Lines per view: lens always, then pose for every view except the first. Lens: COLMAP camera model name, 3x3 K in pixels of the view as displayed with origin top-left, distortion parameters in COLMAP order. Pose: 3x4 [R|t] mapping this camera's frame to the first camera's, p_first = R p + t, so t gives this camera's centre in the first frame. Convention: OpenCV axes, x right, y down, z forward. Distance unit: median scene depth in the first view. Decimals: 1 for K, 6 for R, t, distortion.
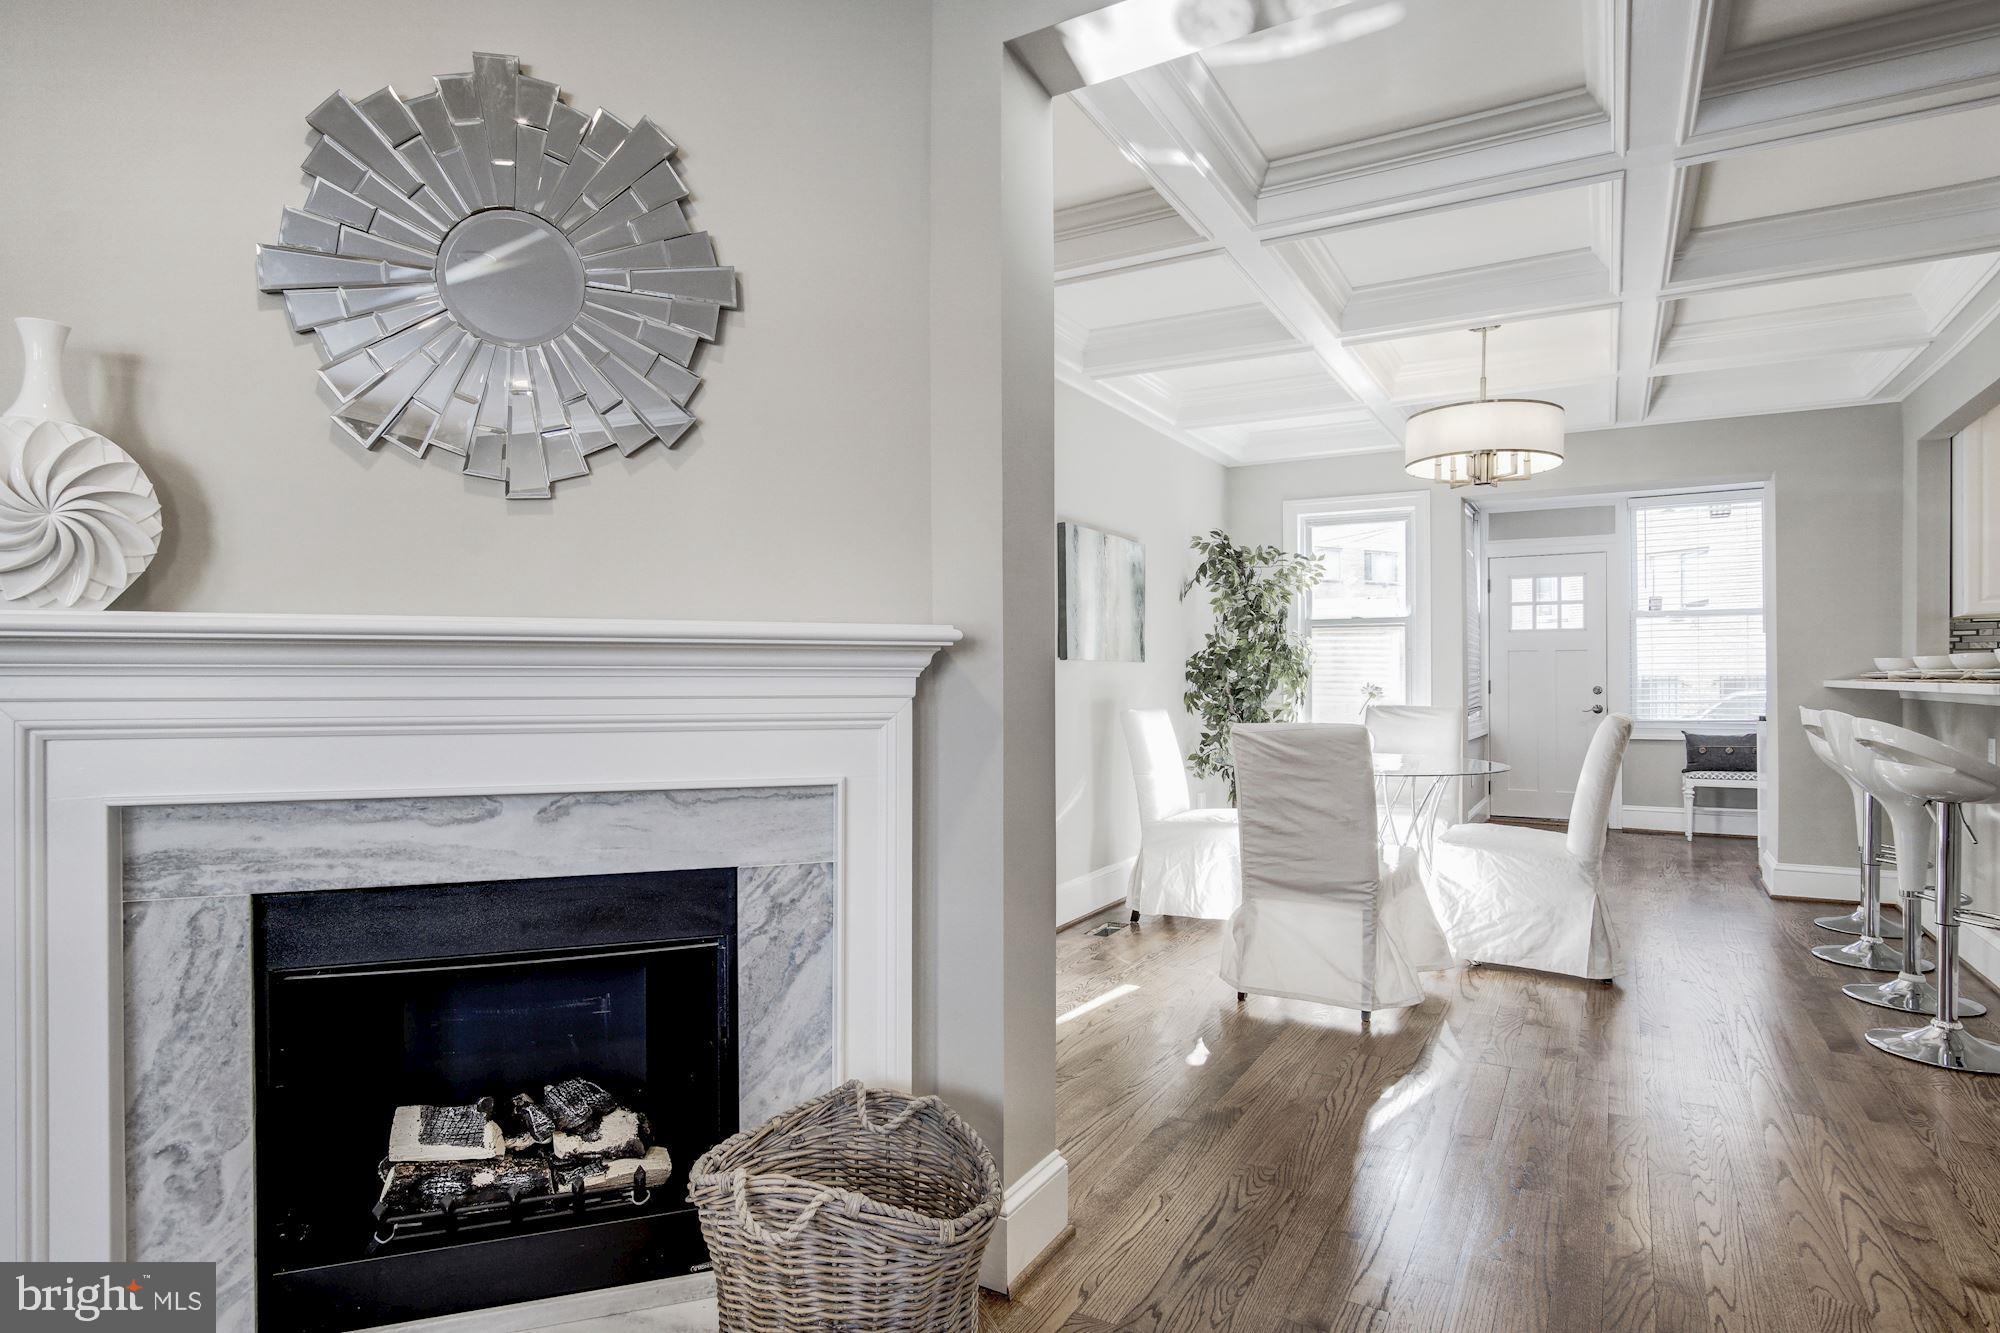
lens RADIAL K [[1081.5, 0, 1002.2], [0, 1081.5, 661.2], [0, 0, 1]] dist [-0.003256, 0.004196]
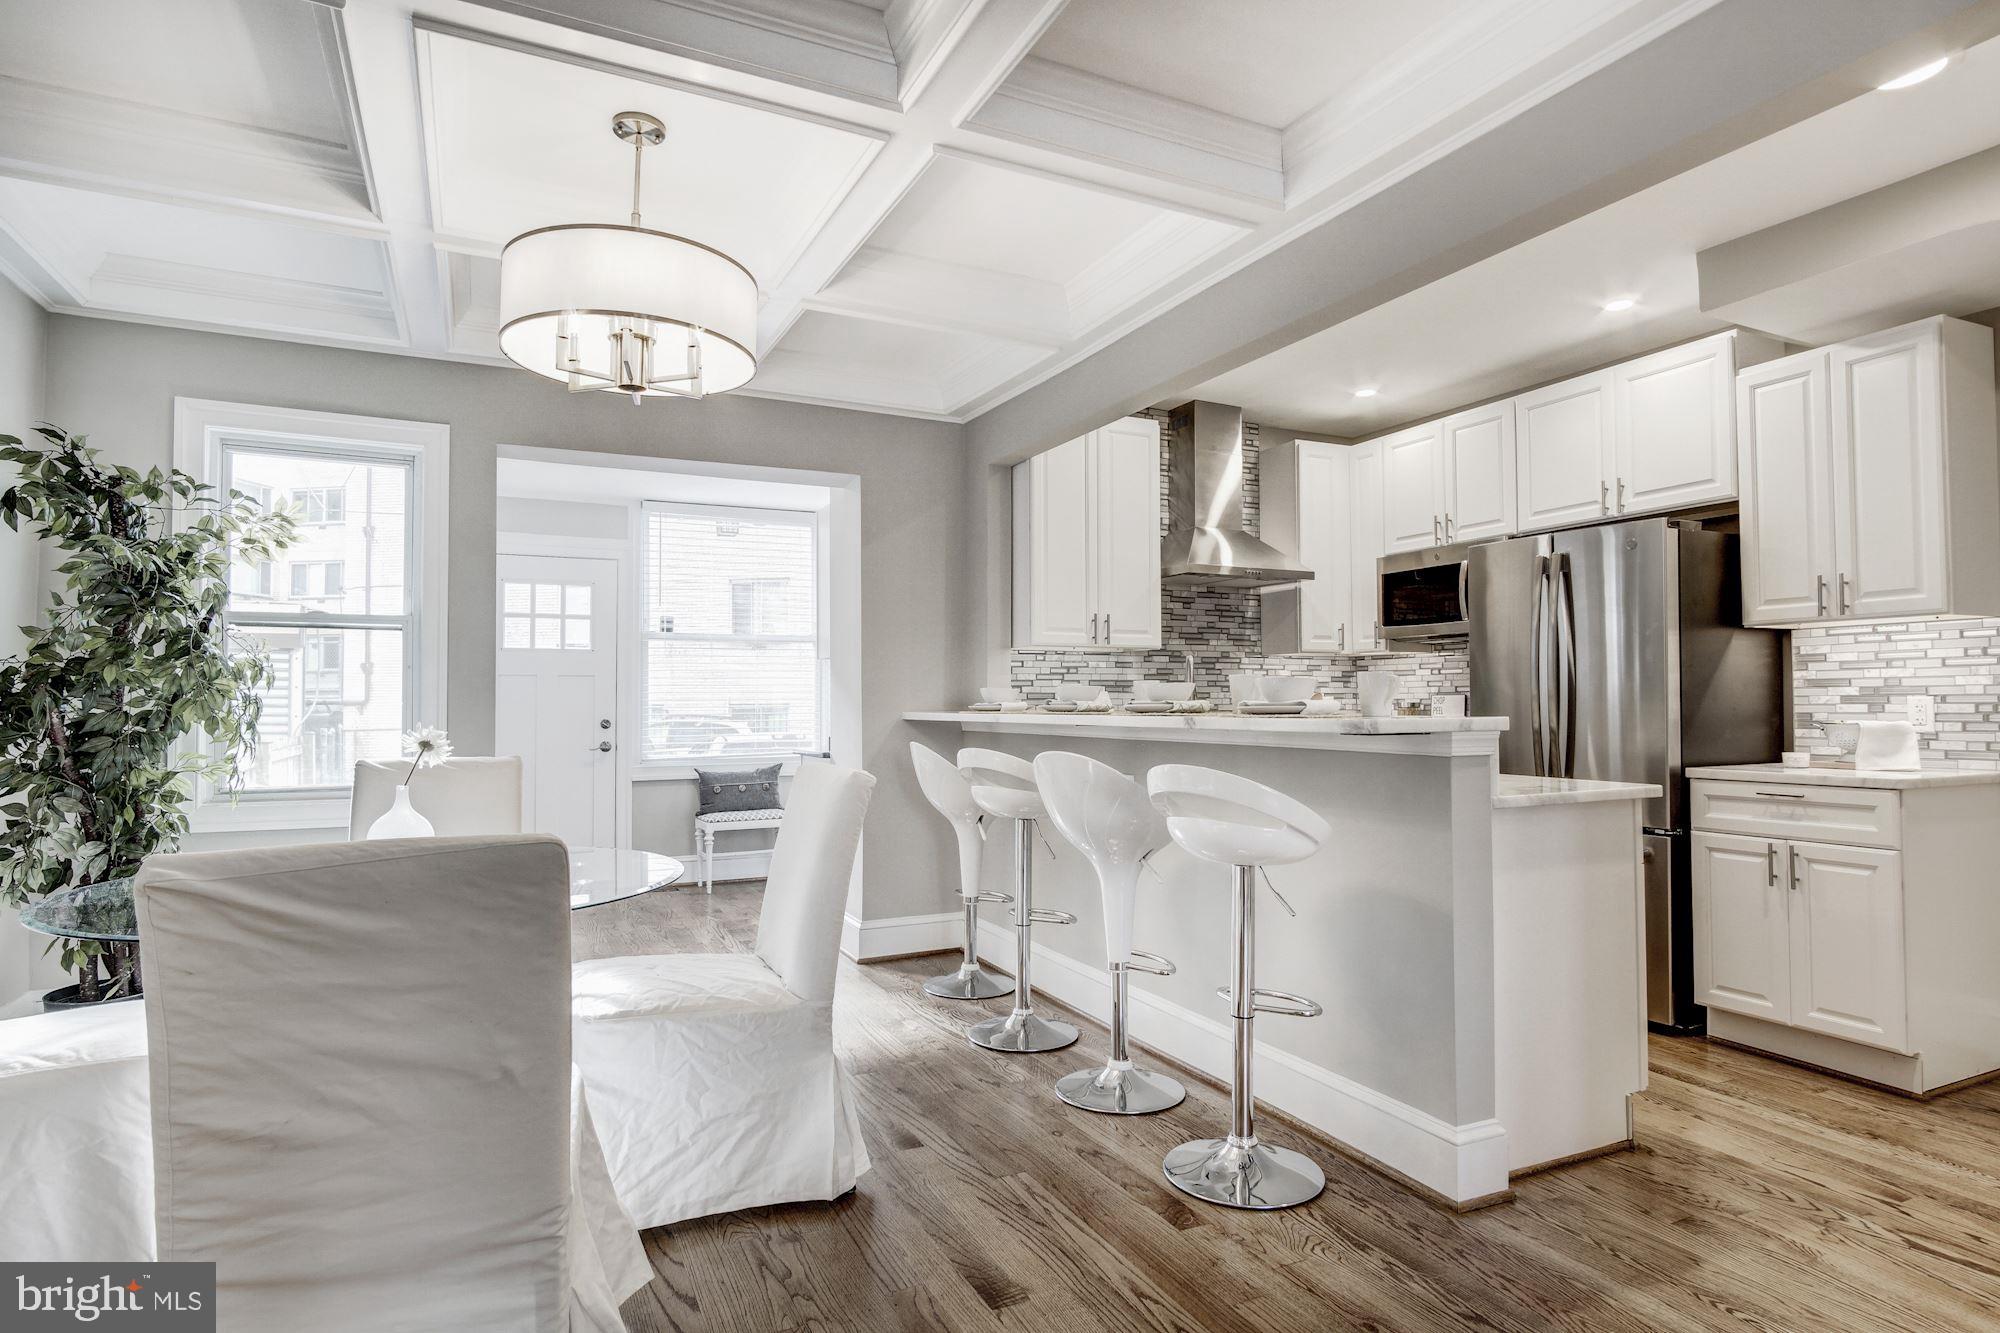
lens RADIAL K [[1081.5, 0, 1002.5], [0, 1081.5, 672.4], [0, 0, 1]] dist [-0.003256, 0.004196]
pose [[0.570166, 0.015593, 0.821381, 0.062568], [-0.003650, 0.999858, -0.016447, -0.001446], [-0.821521, 0.006380, 0.570142, 0.444522]]
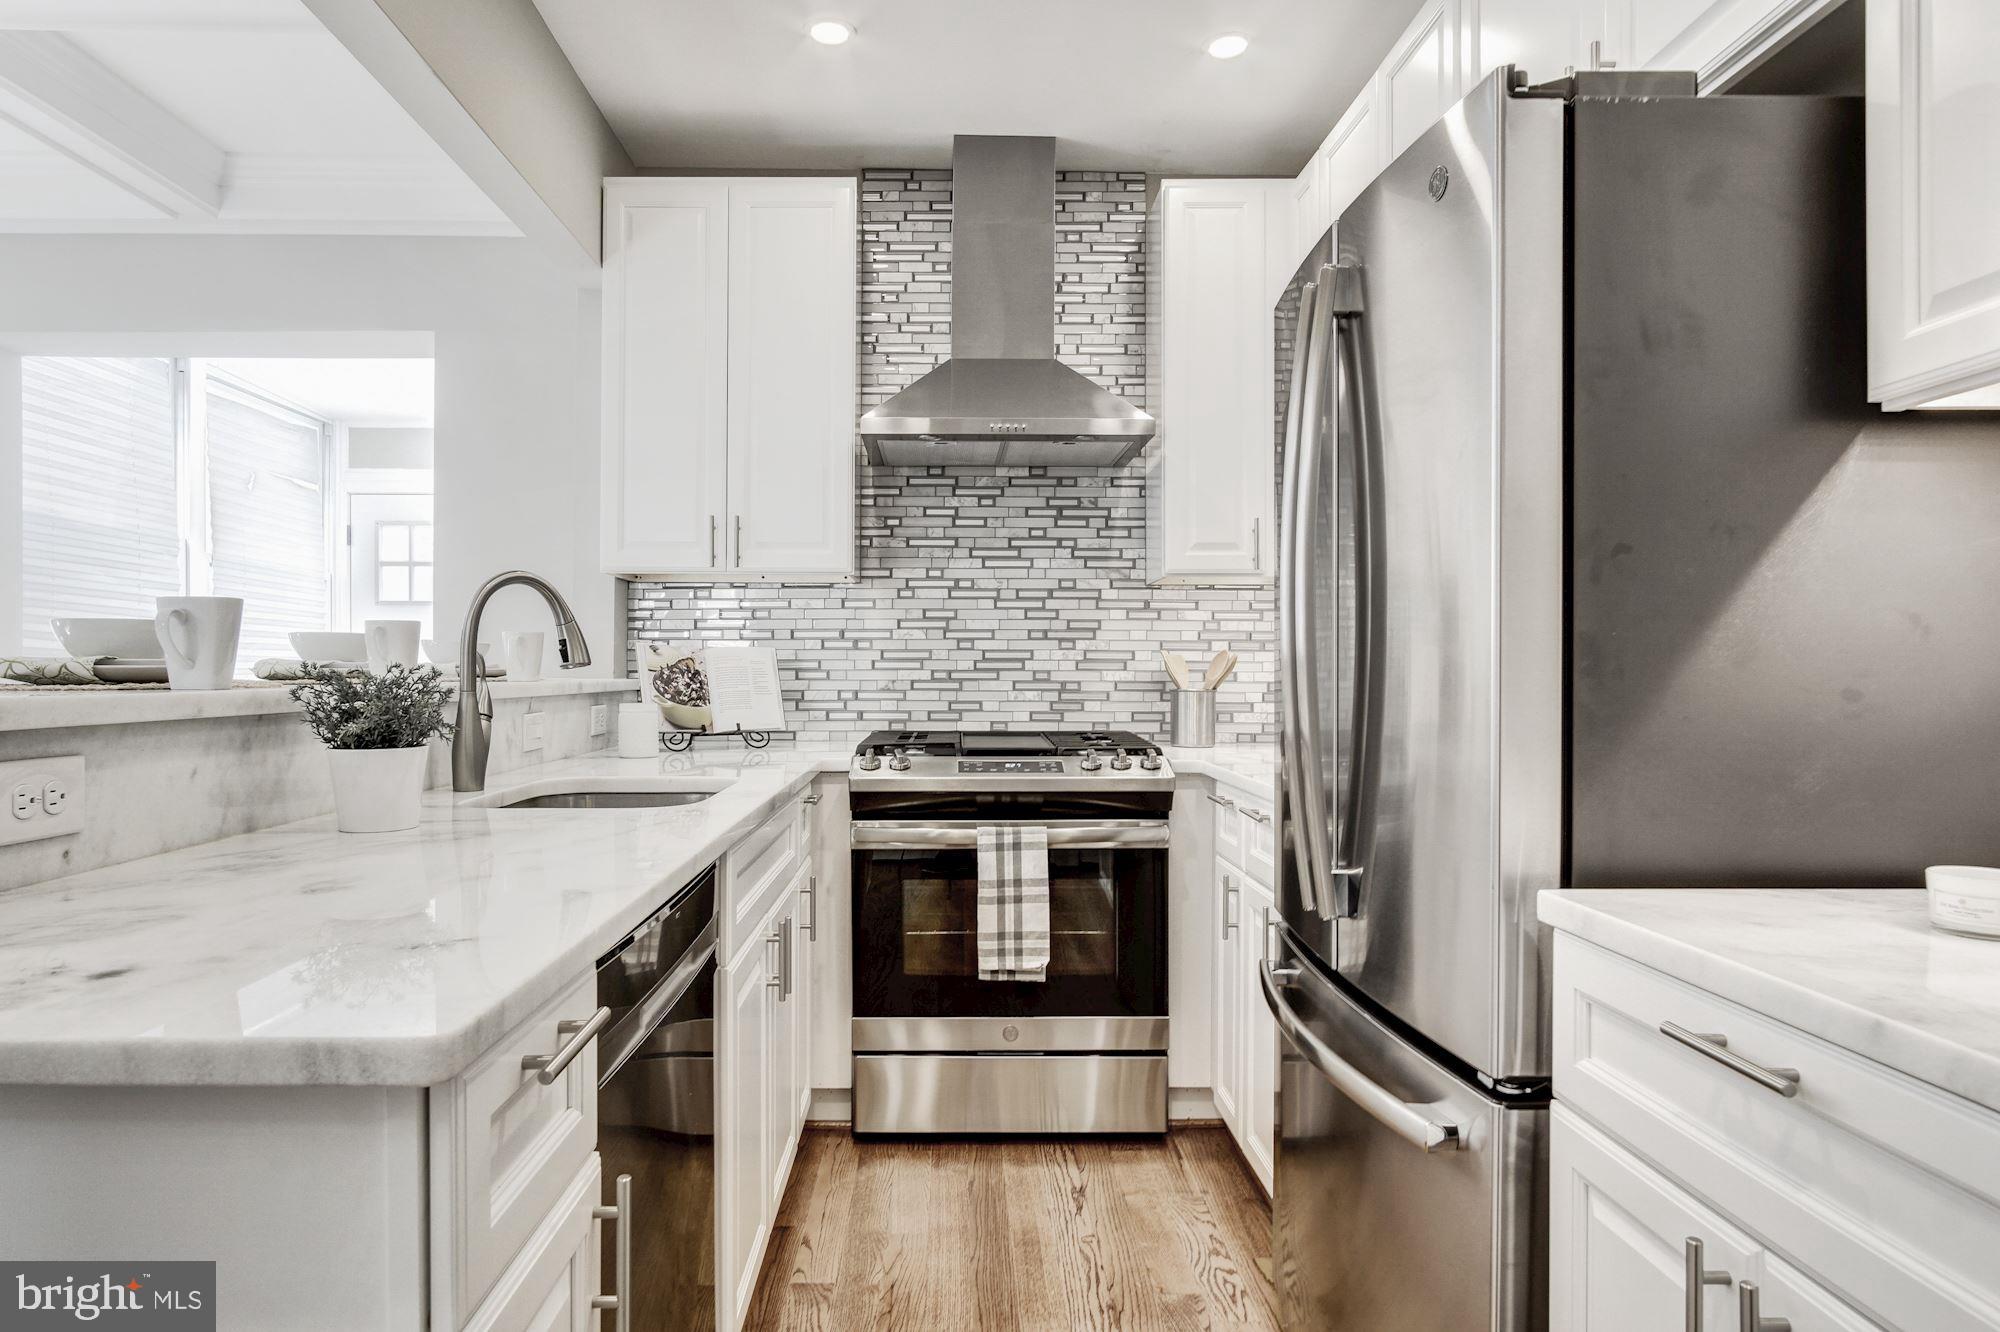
lens RADIAL K [[1081.5, 0, 997.3], [0, 1081.5, 653.7], [0, 0, 1]] dist [-0.003256, 0.004196]
pose [[0.872051, 0.000136, 0.489414, 0.766419], [-0.004827, 0.999954, 0.008324, -0.003022], [-0.489390, -0.009621, 0.872012, 0.351749]]
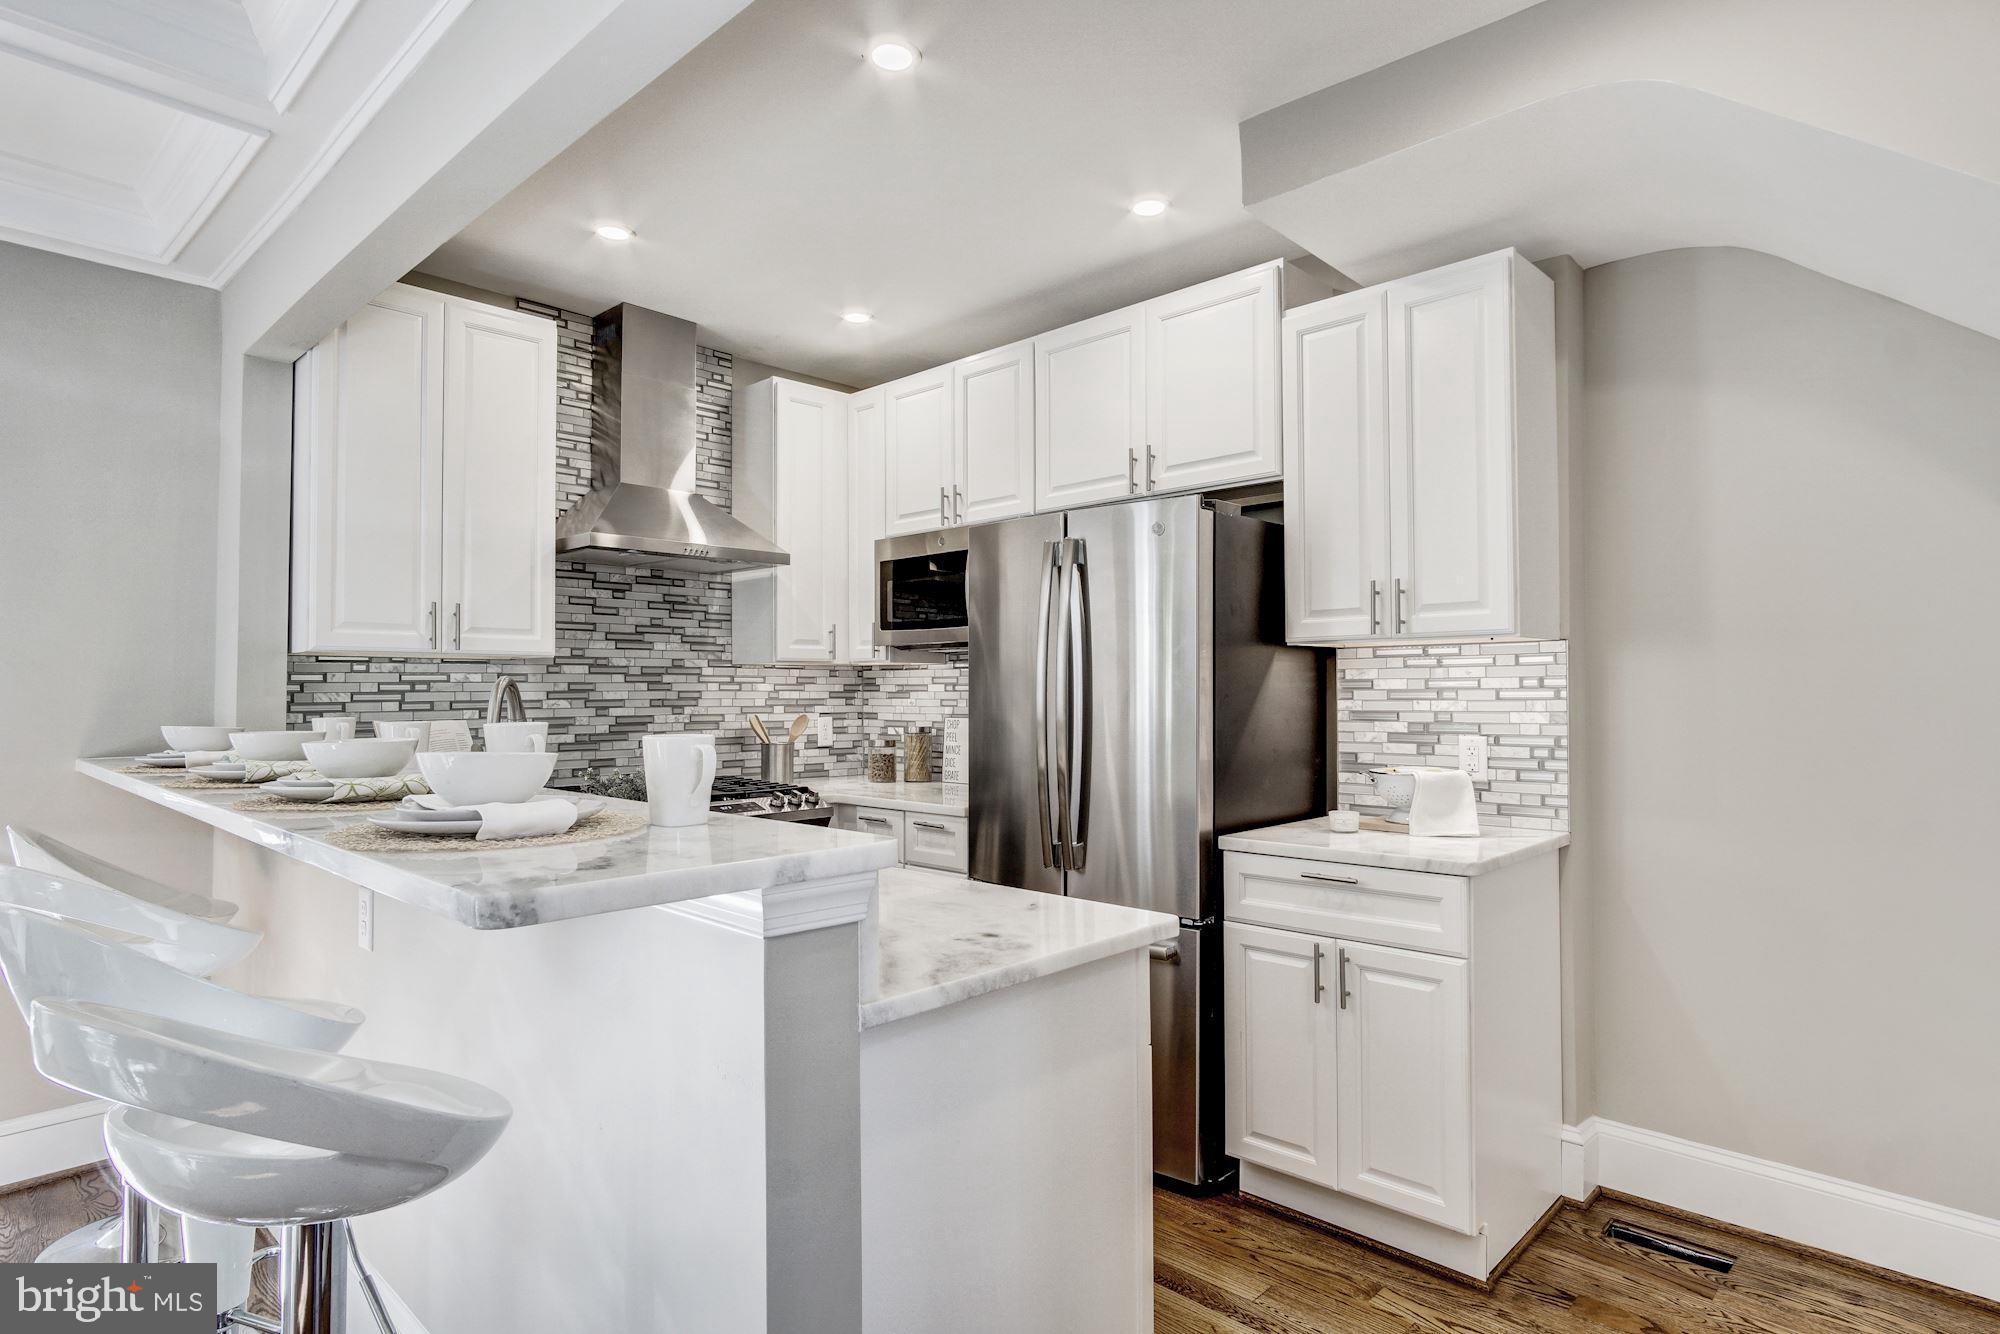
lens RADIAL K [[1081.5, 0, 988.0], [0, 1081.5, 668.2], [0, 0, 1]] dist [-0.003256, 0.004196]
pose [[0.258328, 0.014526, 0.965948, 0.384352], [-0.008479, 0.999883, -0.012769, -0.027000], [-0.966020, -0.004892, 0.258421, 0.454532]]
